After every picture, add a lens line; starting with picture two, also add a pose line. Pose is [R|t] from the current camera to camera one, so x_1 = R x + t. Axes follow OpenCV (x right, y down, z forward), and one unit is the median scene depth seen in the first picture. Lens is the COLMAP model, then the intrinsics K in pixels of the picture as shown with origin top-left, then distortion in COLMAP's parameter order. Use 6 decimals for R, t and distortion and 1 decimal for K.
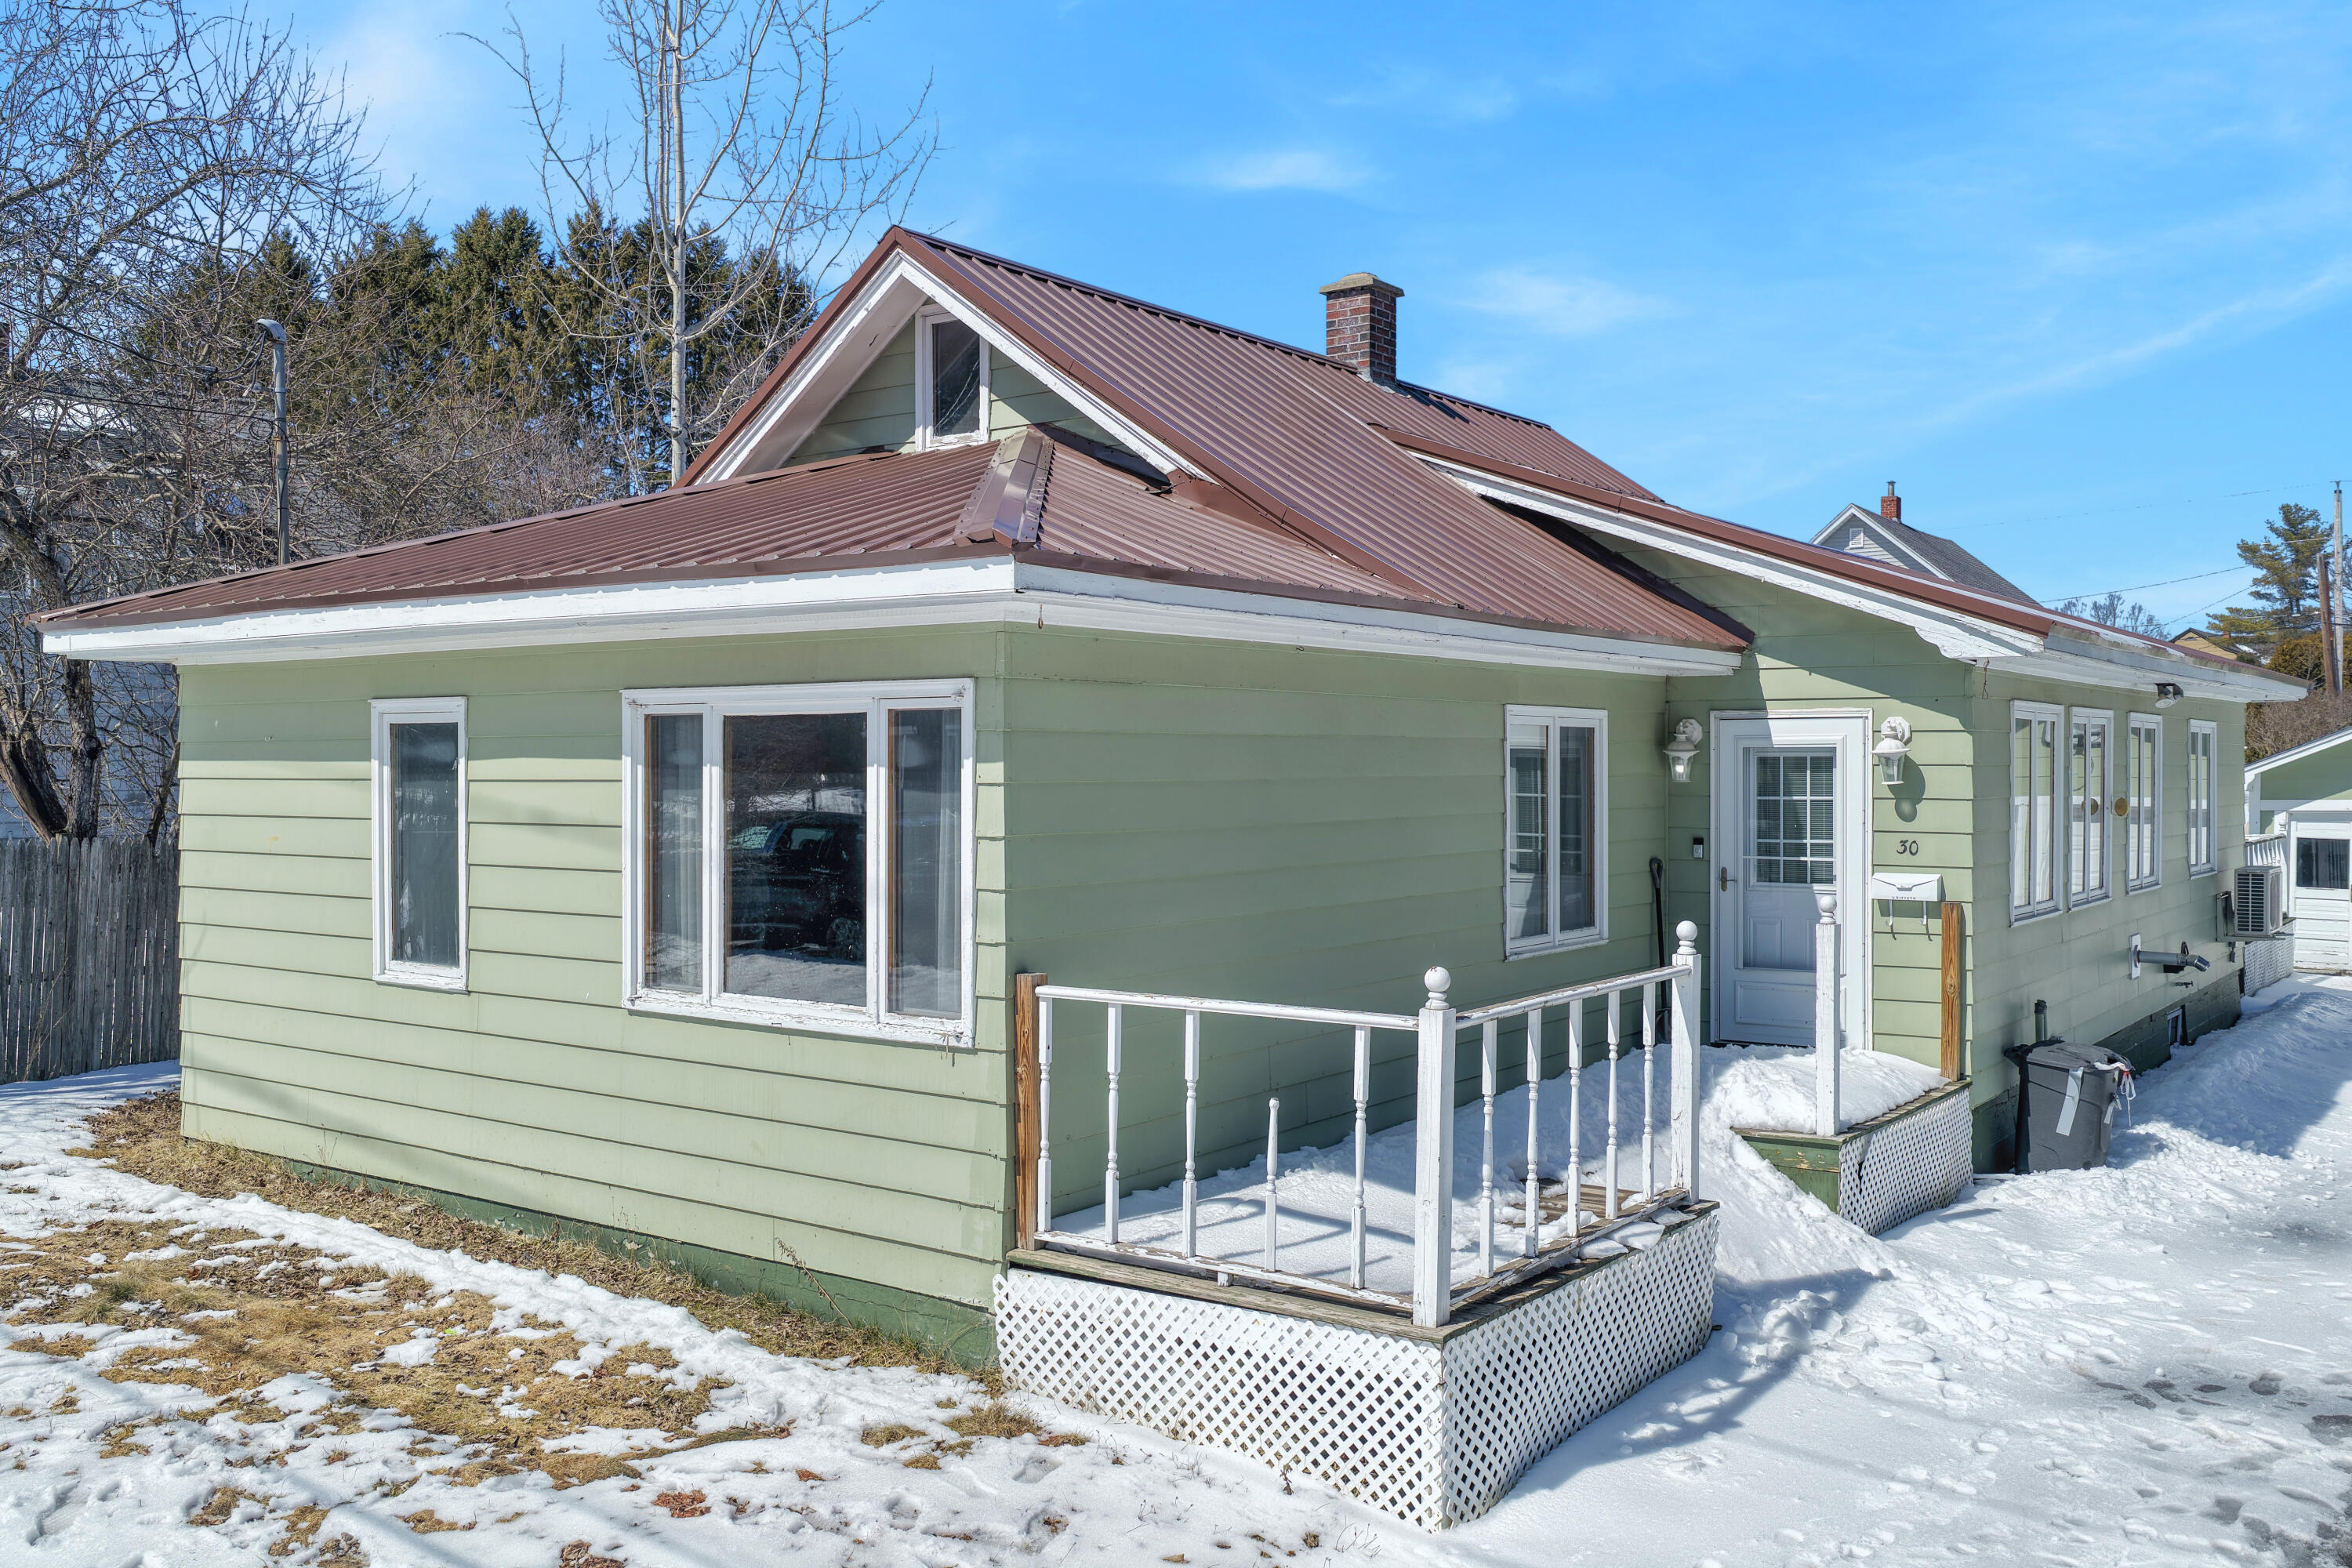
lens RADIAL K [[1946.7, 0, 1176.0], [0, 1946.7, 784.0], [0, 0, 1]] dist [0.003805, 0.004006]
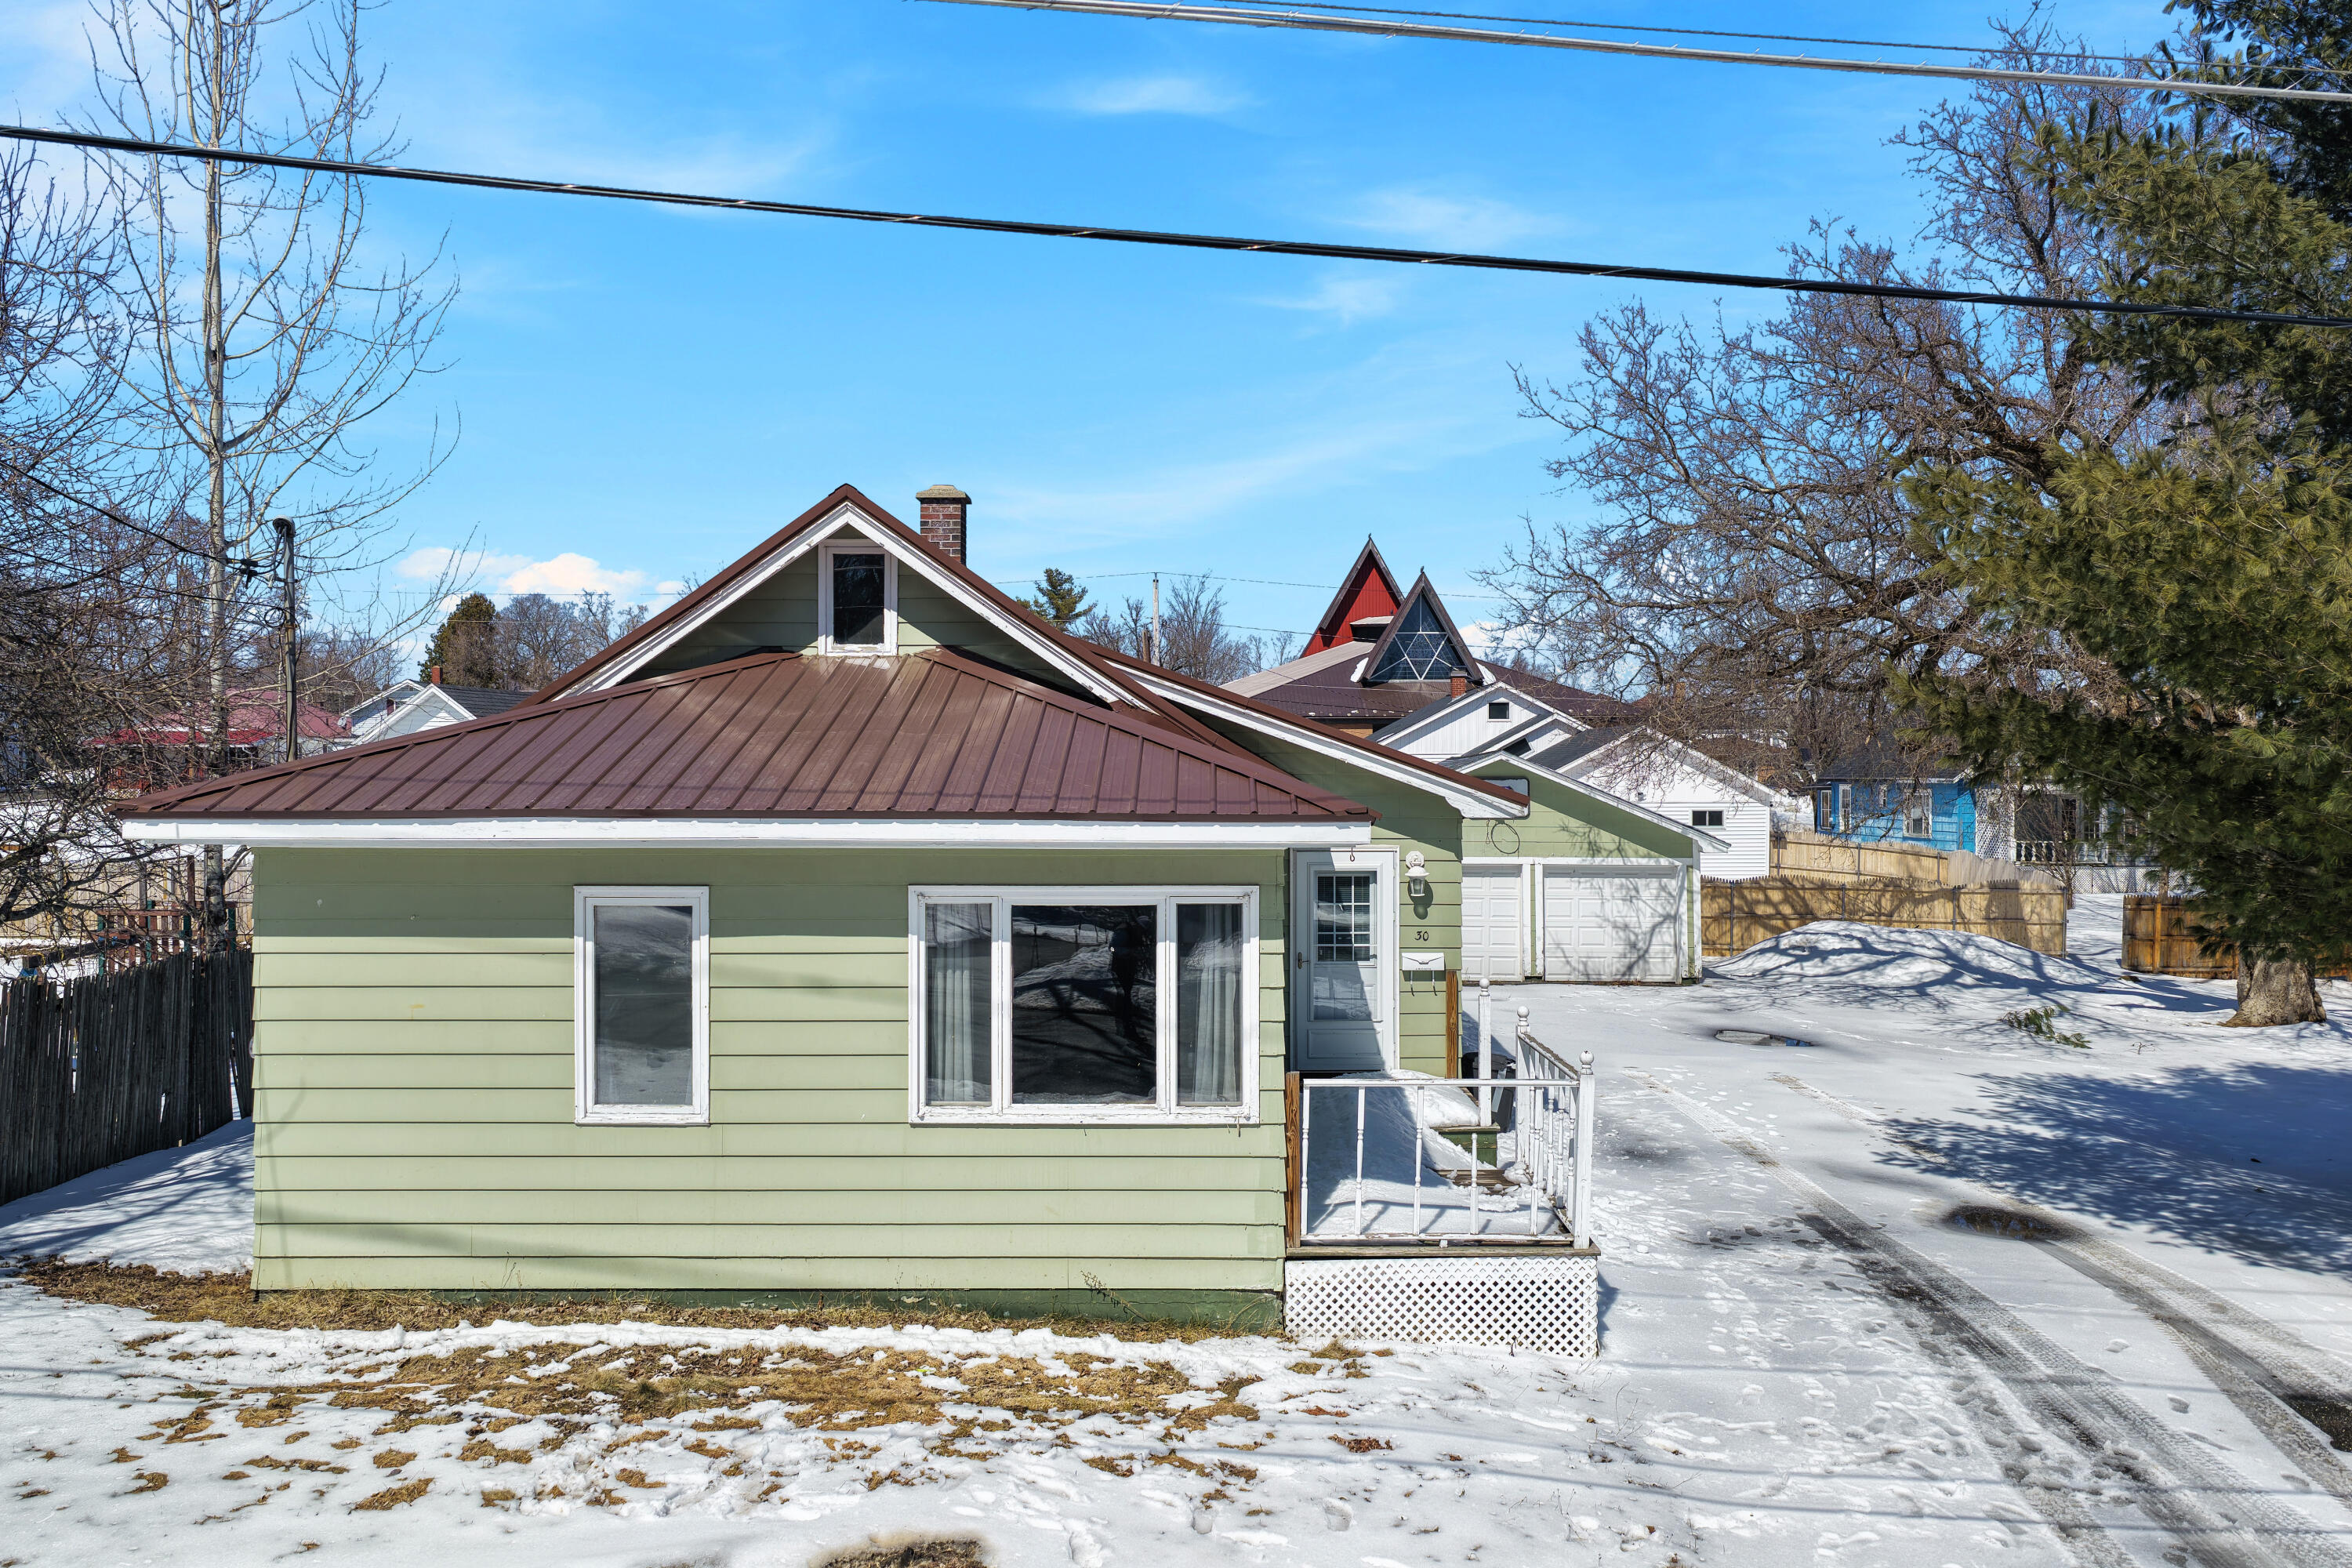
lens RADIAL K [[1946.7, 0, 1176.0], [0, 1946.7, 784.0], [0, 0, 1]] dist [0.003805, 0.004006]
pose [[0.815887, -0.002911, 0.578204, -1.024278], [0.006667, 0.999968, -0.004373, -0.124893], [-0.578173, 0.007423, 0.815880, -0.223707]]
